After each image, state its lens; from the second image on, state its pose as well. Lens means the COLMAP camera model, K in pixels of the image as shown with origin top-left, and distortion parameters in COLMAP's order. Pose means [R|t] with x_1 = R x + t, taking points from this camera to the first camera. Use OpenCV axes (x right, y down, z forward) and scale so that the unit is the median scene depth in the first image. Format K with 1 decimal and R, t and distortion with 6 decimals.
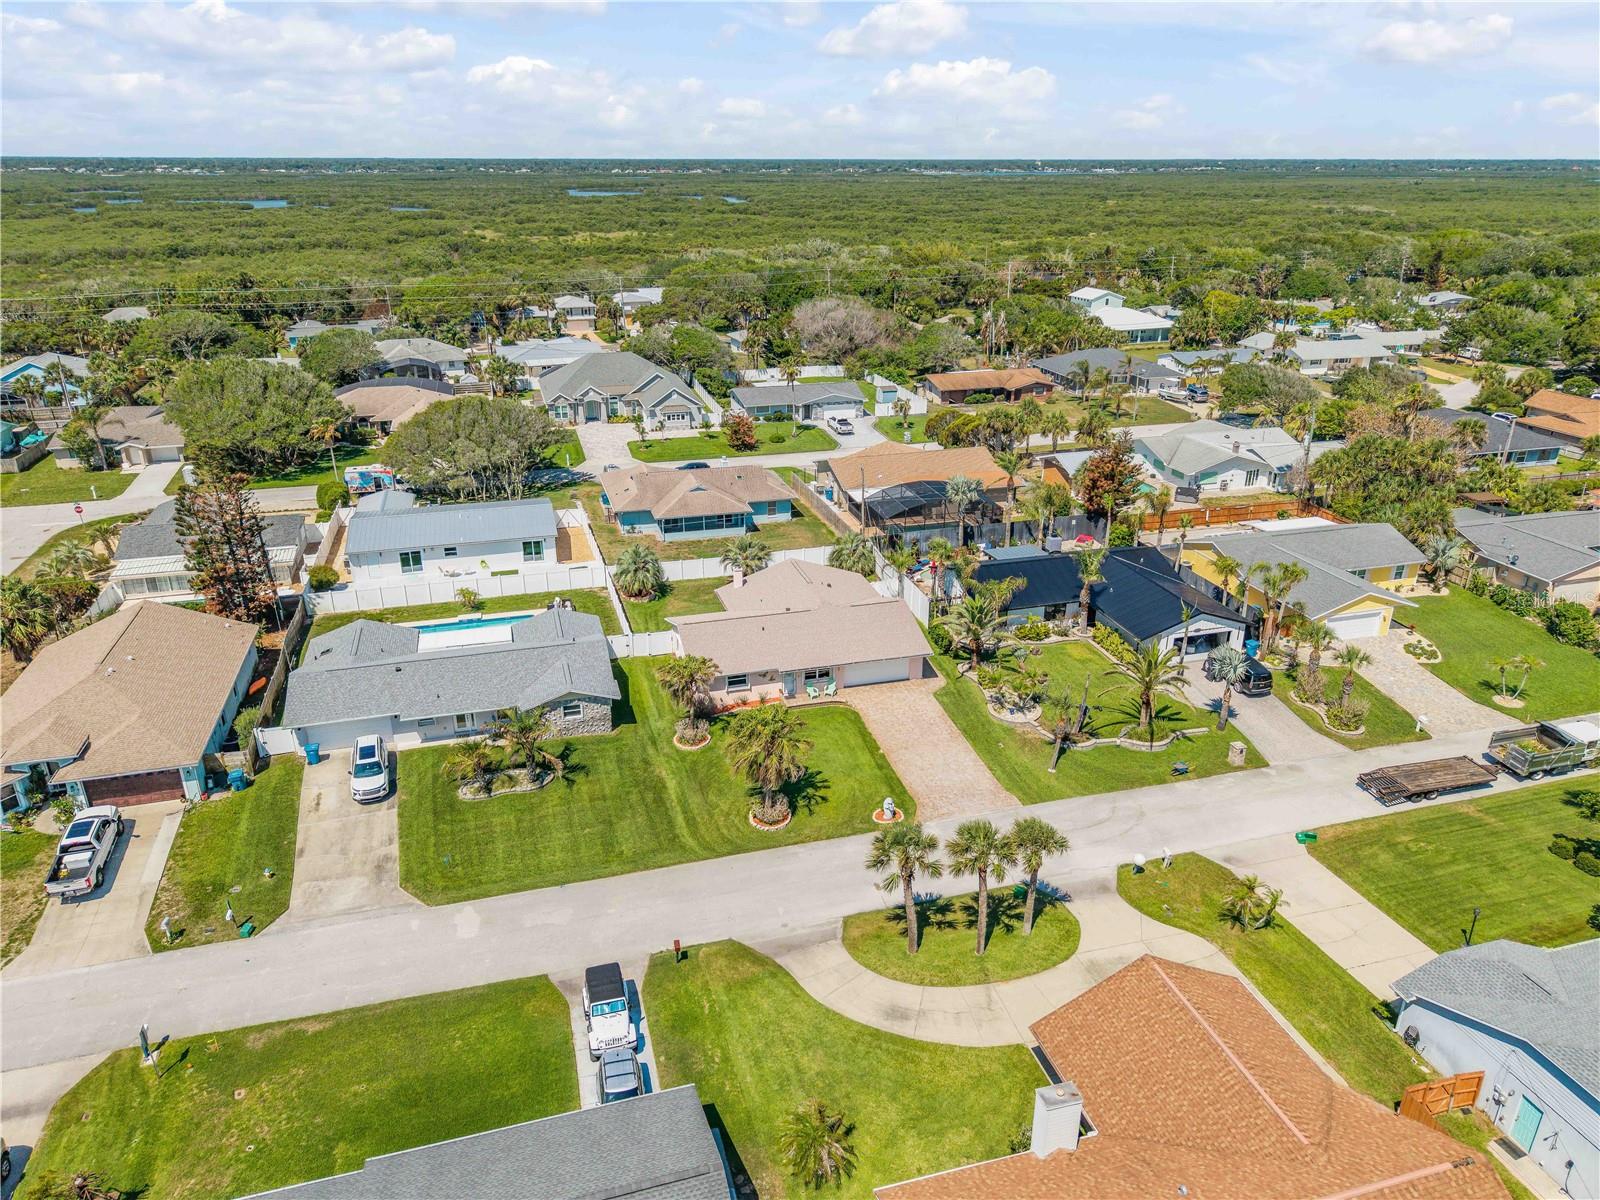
lens RADIAL K [[1070.4, 0, 800.0], [0, 1070.4, 600.0], [0, 0, 1]] dist [0.016575, -0.021596]
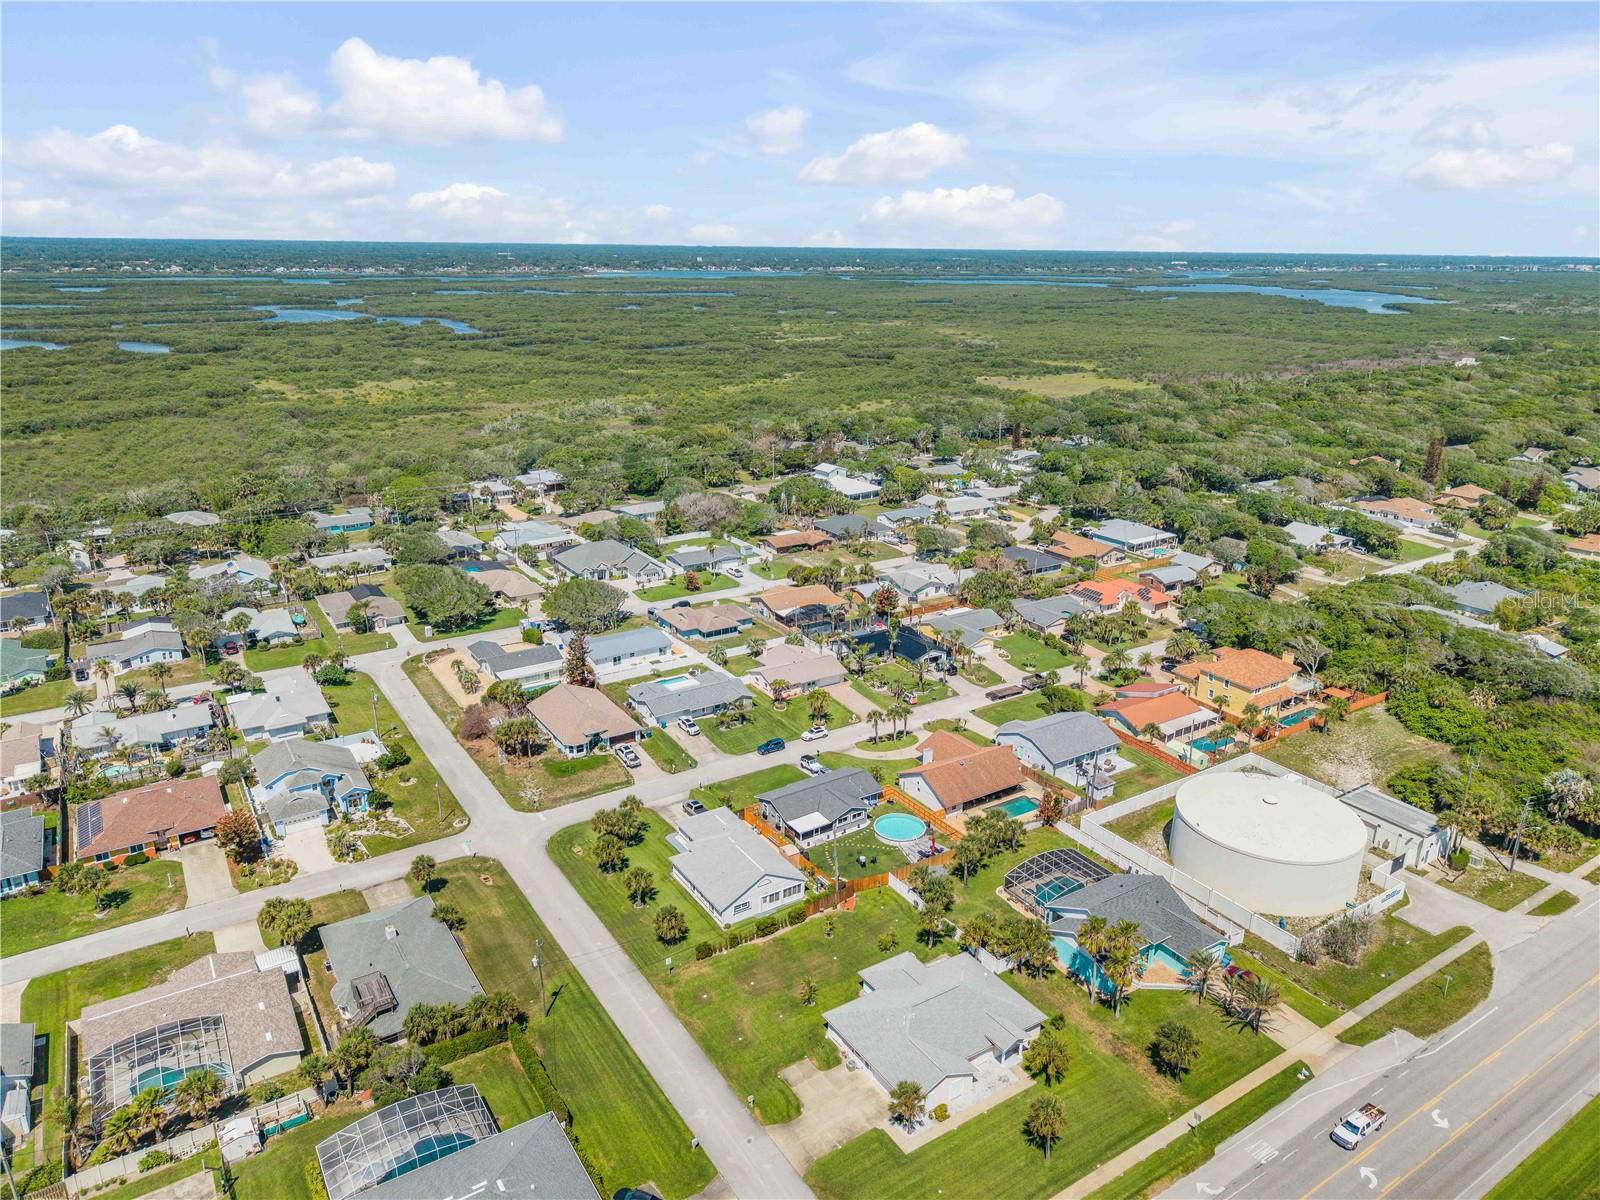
lens RADIAL K [[1067.4, 0, 800.0], [0, 1067.4, 600.0], [0, 0, 1]] dist [0.037659, -0.029876]
pose [[0.955538, -0.082529, 0.283084, -0.718401], [0.101577, 0.993401, -0.053257, -0.002475], [-0.276821, 0.079644, 0.957615, -1.555177]]
